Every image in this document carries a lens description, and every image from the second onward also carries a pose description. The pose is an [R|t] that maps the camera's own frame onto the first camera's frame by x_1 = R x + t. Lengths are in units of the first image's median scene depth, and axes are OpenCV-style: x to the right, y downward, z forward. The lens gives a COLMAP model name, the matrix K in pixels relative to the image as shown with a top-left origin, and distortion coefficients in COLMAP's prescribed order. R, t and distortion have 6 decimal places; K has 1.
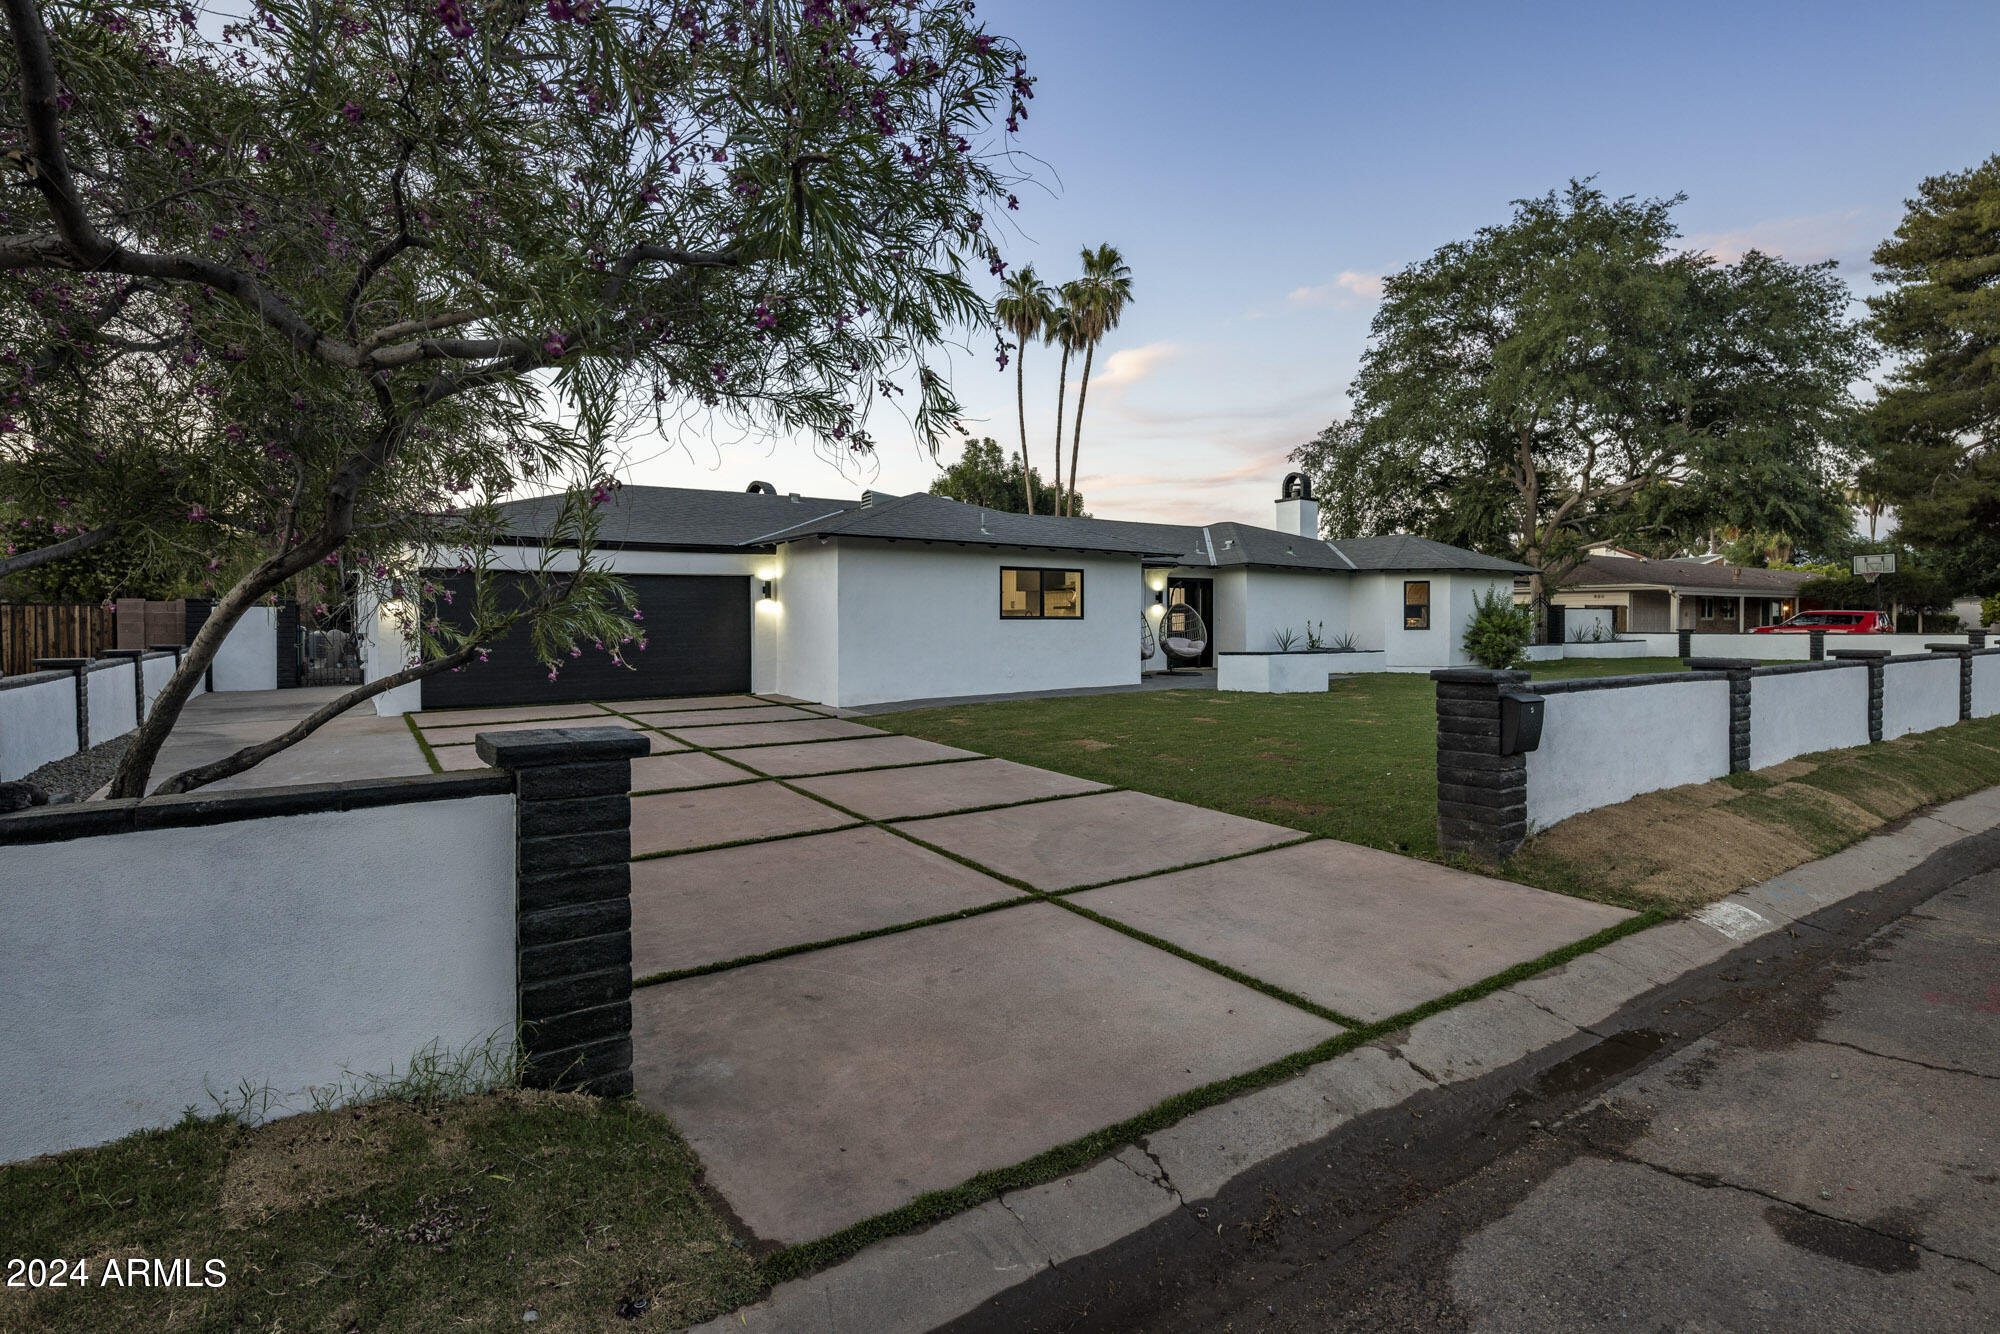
lens RADIAL K [[962.3, 0, 986.7], [0, 962.3, 644.6], [0, 0, 1]] dist [0.008971, -0.005481]
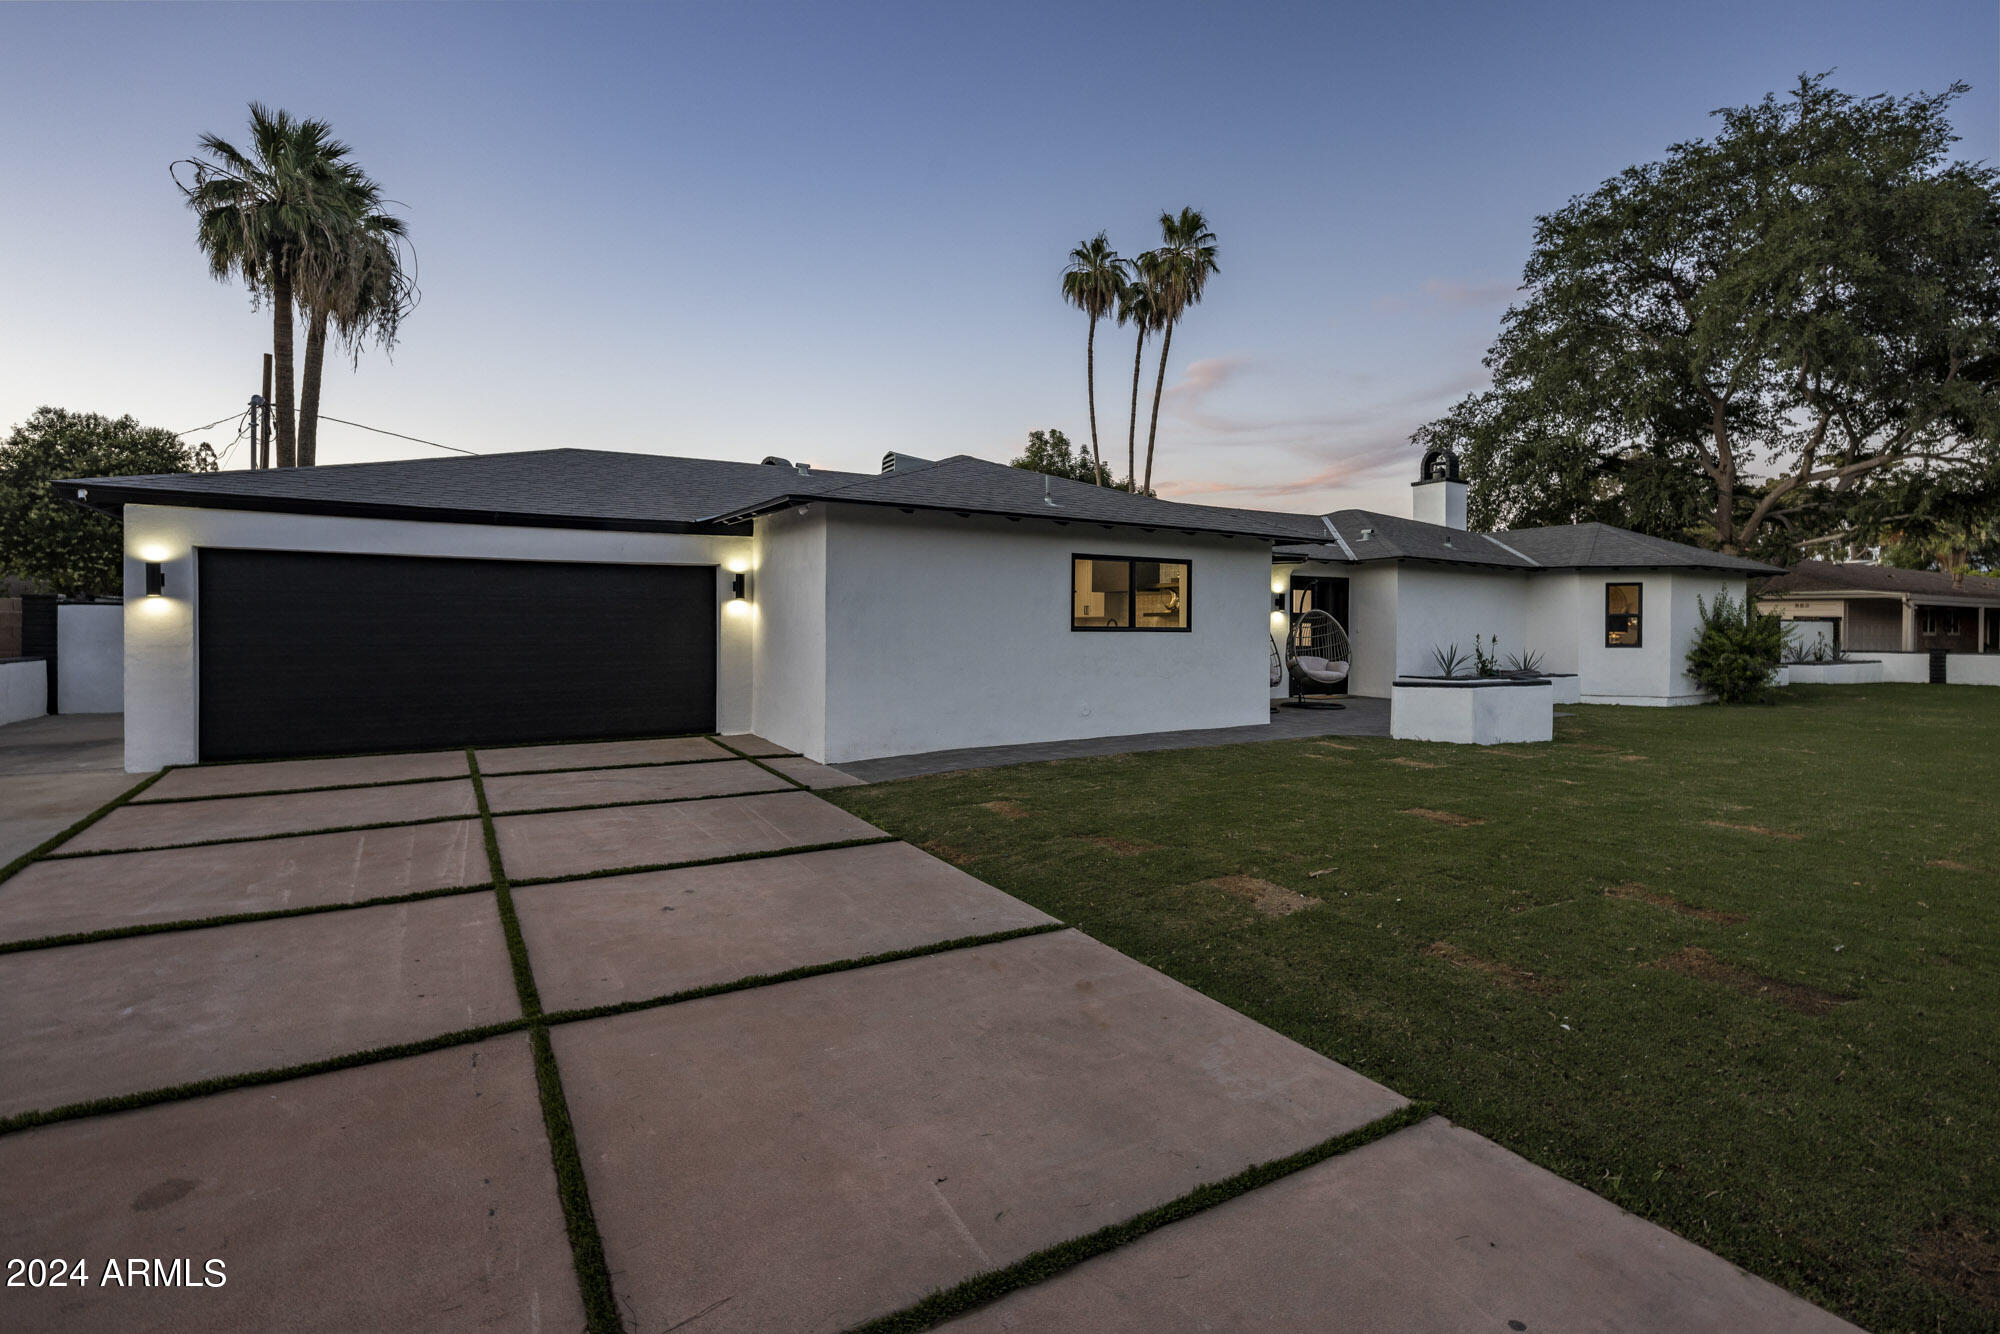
lens RADIAL K [[962.3, 0, 990.3], [0, 962.3, 645.7], [0, 0, 1]] dist [0.008971, -0.005481]
pose [[0.998002, 0.009874, -0.062403, -0.000400], [-0.010157, 0.999940, -0.004214, -0.006756], [0.062357, 0.004840, 0.998042, 0.168889]]
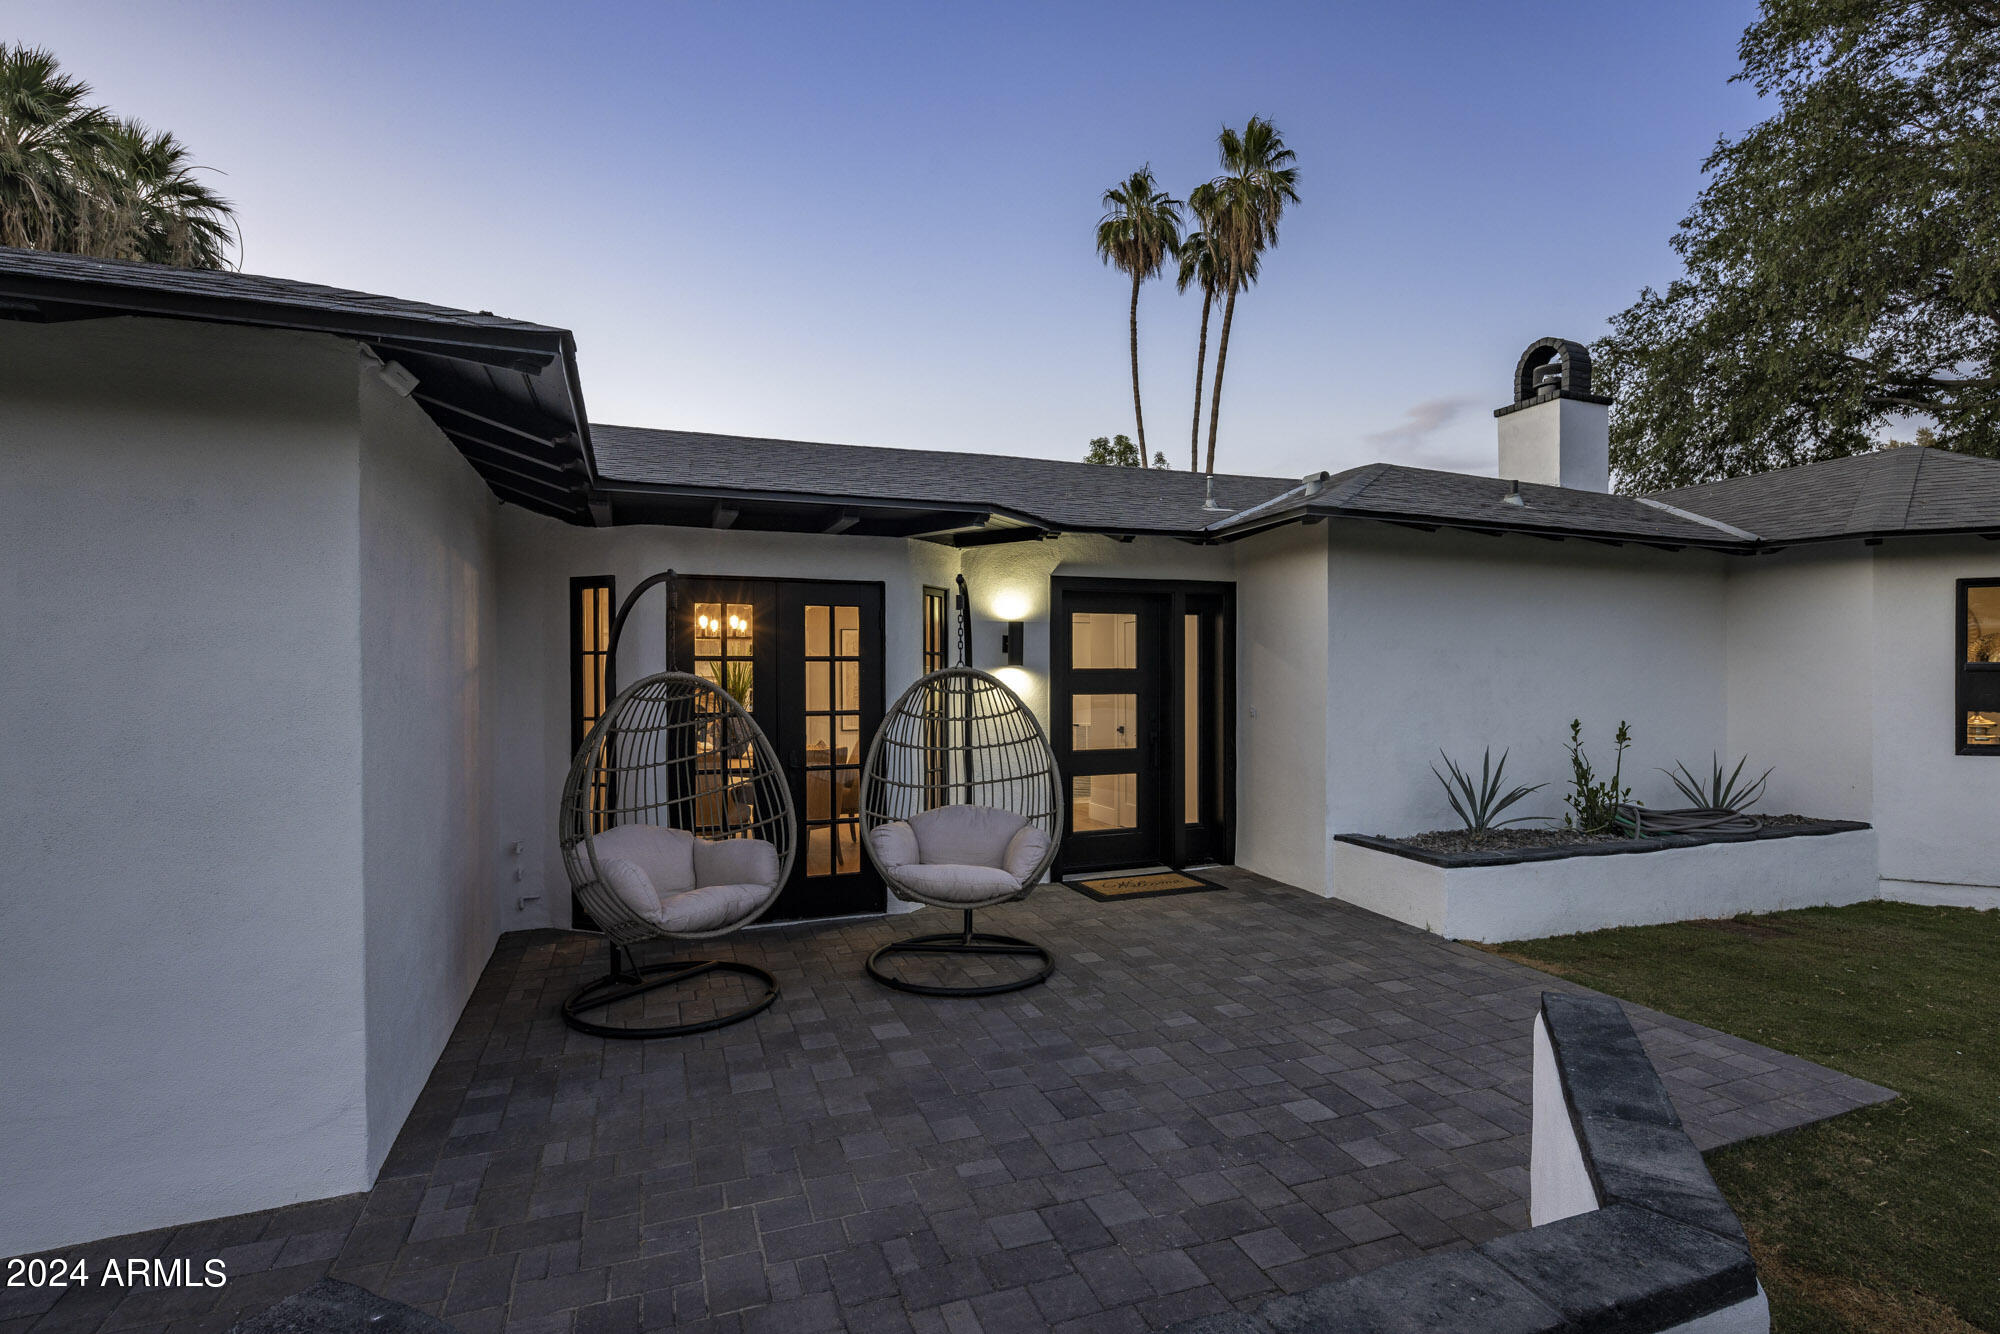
lens RADIAL K [[962.3, 0, 988.7], [0, 962.3, 697.2], [0, 0, 1]] dist [0.008971, -0.005481]
pose [[0.972596, 0.005958, -0.232424, 0.175266], [-0.004606, 0.999969, 0.006358, -0.024763], [0.232455, -0.005113, 0.972594, 0.516147]]
